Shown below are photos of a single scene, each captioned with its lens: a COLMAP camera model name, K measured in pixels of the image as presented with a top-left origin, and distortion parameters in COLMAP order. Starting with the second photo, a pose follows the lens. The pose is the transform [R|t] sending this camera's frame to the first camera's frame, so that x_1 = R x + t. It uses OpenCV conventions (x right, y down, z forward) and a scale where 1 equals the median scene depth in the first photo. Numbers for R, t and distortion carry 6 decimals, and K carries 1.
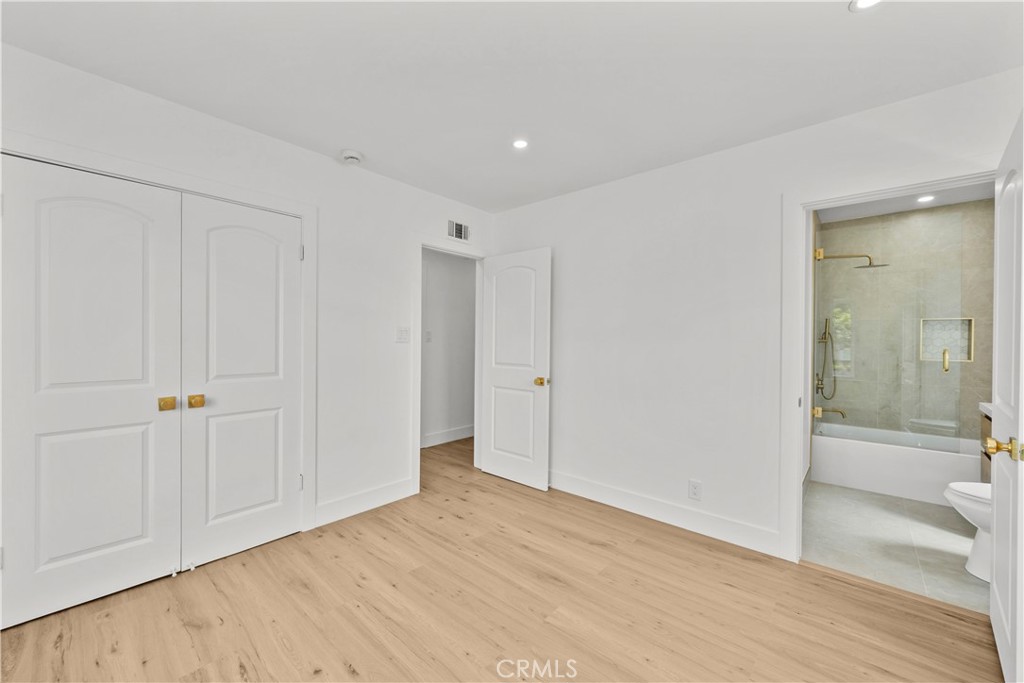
lens RADIAL K [[401.8, 0, 508.4], [0, 401.8, 340.9], [0, 0, 1]] dist [-0.001919, 0.000416]
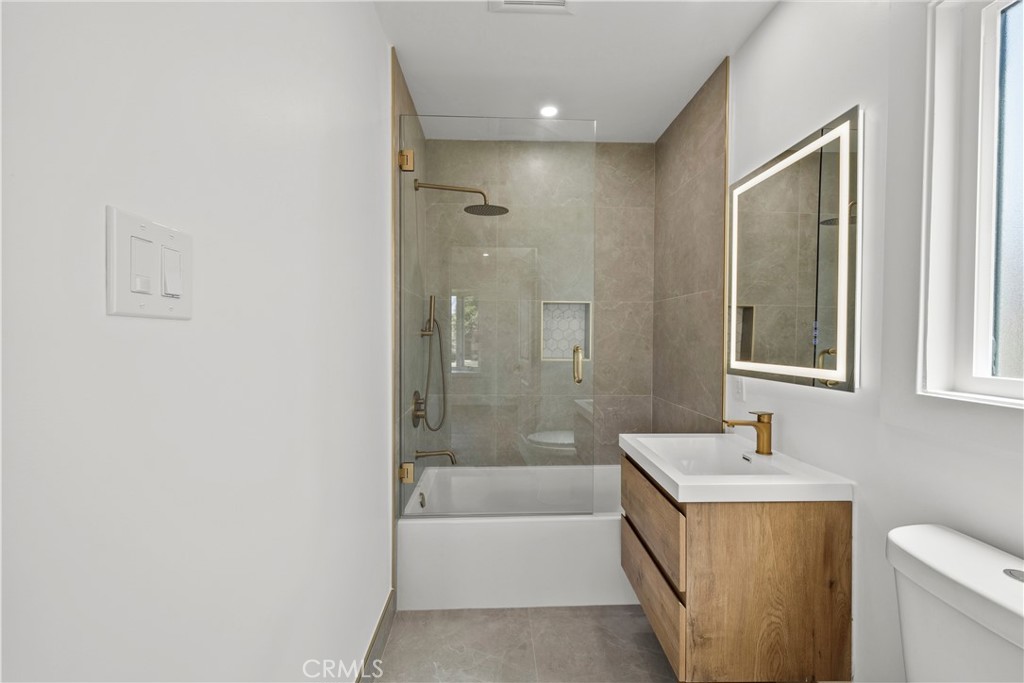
lens RADIAL K [[401.8, 0, 510.9], [0, 401.8, 340.0], [0, 0, 1]] dist [-0.001919, 0.000416]
pose [[0.716285, -0.014402, 0.697659, 0.508963], [0.006330, 0.999880, 0.014142, 0.002364], [-0.697779, -0.005713, 0.716291, 0.543211]]
